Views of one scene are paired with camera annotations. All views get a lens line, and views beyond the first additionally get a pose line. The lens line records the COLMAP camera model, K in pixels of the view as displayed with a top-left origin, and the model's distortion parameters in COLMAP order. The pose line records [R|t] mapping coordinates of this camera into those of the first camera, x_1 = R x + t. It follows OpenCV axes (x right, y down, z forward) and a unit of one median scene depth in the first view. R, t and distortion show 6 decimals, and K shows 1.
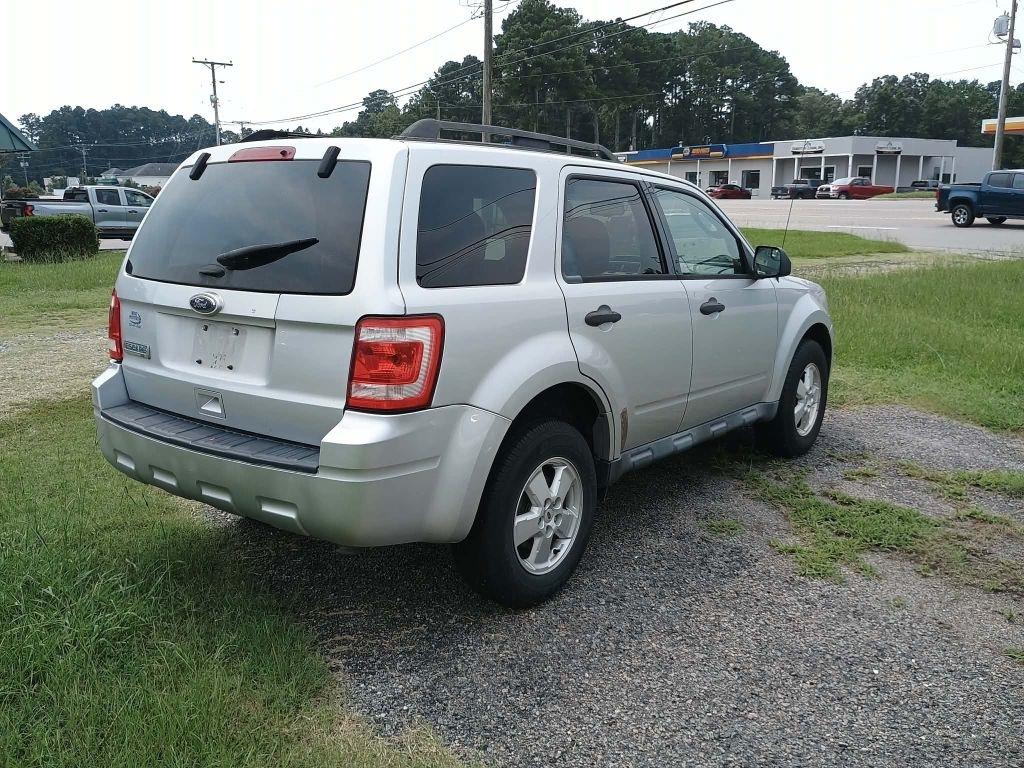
lens RADIAL K [[910.4, 0, 517.5], [0, 910.4, 384.6], [0, 0, 1]] dist [0.062774, -0.088992]
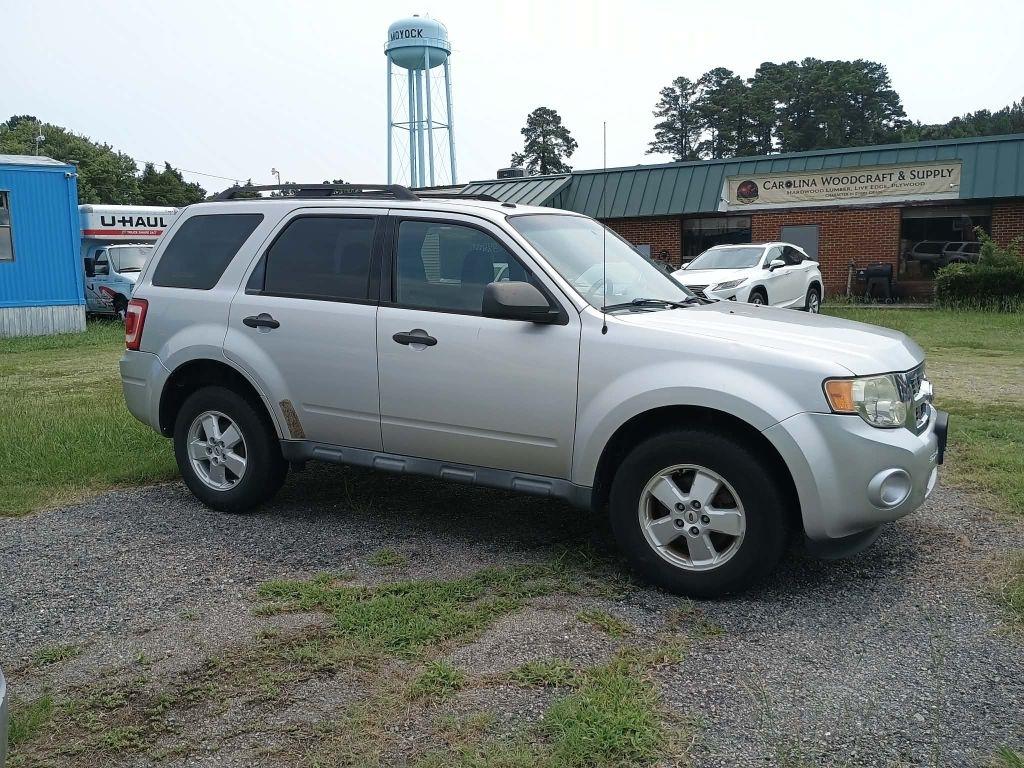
lens RADIAL K [[910.4, 0, 513.3], [0, 910.4, 378.5], [0, 0, 1]] dist [0.062774, -0.088992]
pose [[0.161851, 0.149053, -0.975493, 1.386665], [-0.181857, 0.976101, 0.118973, -0.207886], [0.969914, 0.158144, 0.185089, 1.071748]]
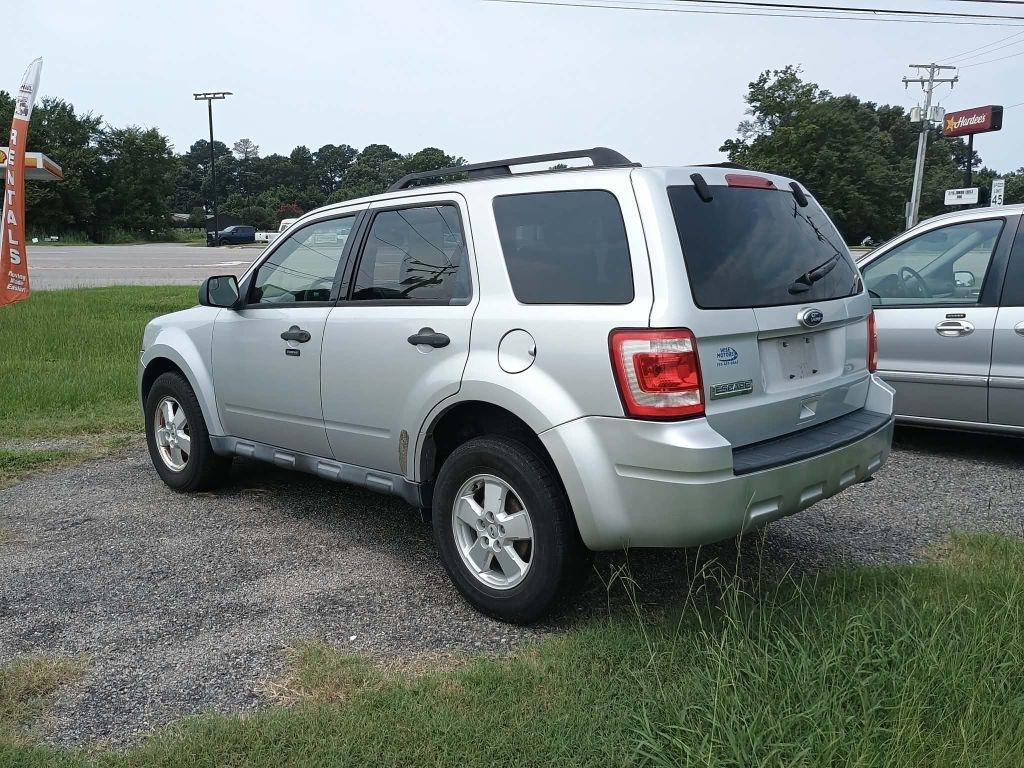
lens RADIAL K [[910.4, 0, 516.4], [0, 910.4, 388.4], [0, 0, 1]] dist [0.062774, -0.088992]
pose [[0.095025, -0.158463, 0.982782, -1.232960], [0.201194, 0.969933, 0.136938, -0.191350], [-0.974931, 0.184717, 0.124050, 1.033284]]
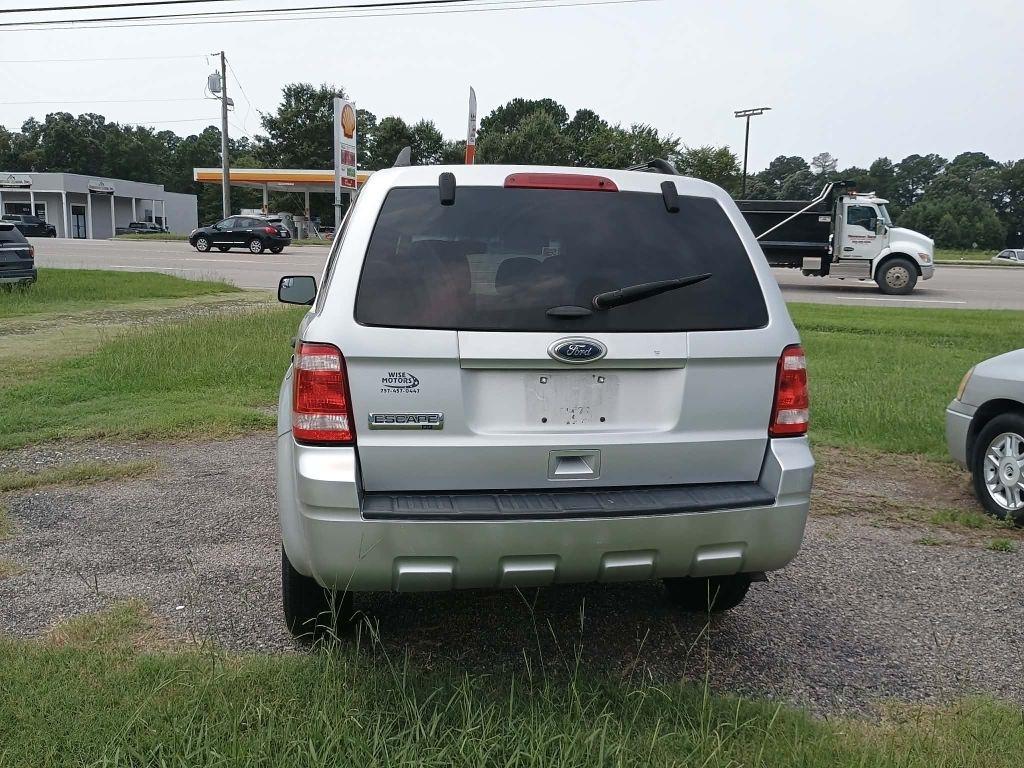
lens RADIAL K [[910.4, 0, 522.1], [0, 910.4, 394.8], [0, 0, 1]] dist [0.062774, -0.088992]
pose [[0.652034, -0.103445, 0.751100, -0.870660], [0.127830, 0.991466, 0.025580, -0.063604], [-0.747336, 0.079334, 0.659693, 0.398883]]
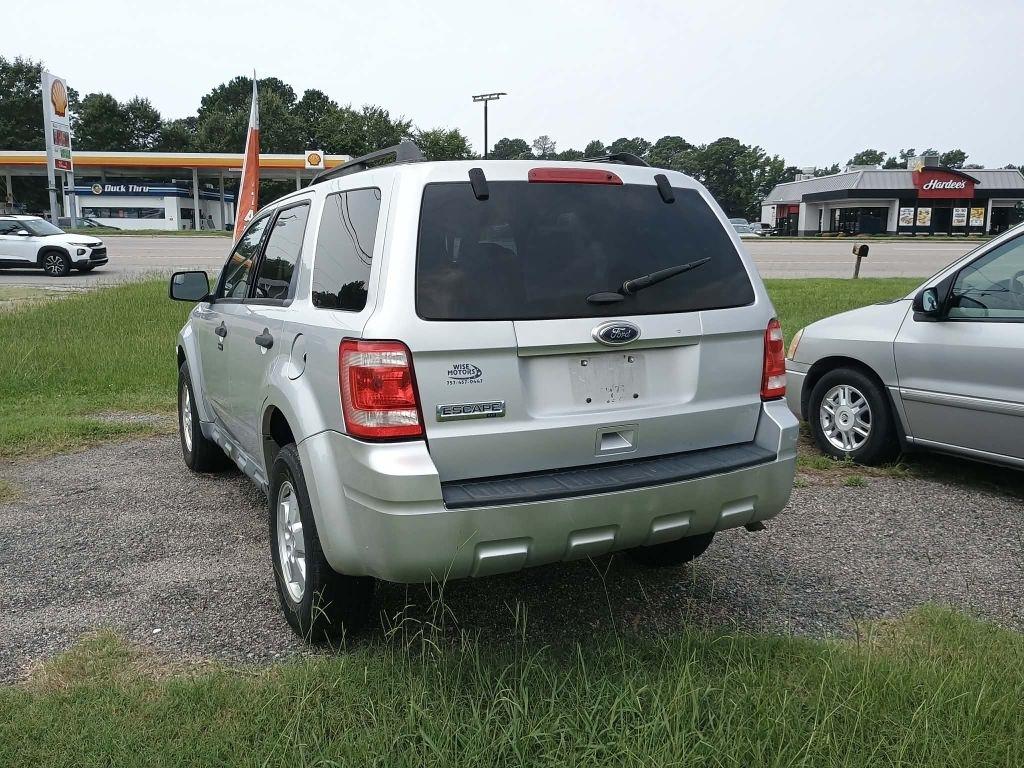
lens RADIAL K [[910.4, 0, 507.2], [0, 910.4, 376.5], [0, 0, 1]] dist [0.062774, -0.088992]
pose [[0.418960, -0.140483, 0.897071, -1.040022], [0.182057, 0.980893, 0.068584, -0.109327], [-0.889566, 0.134584, 0.436531, 0.591323]]
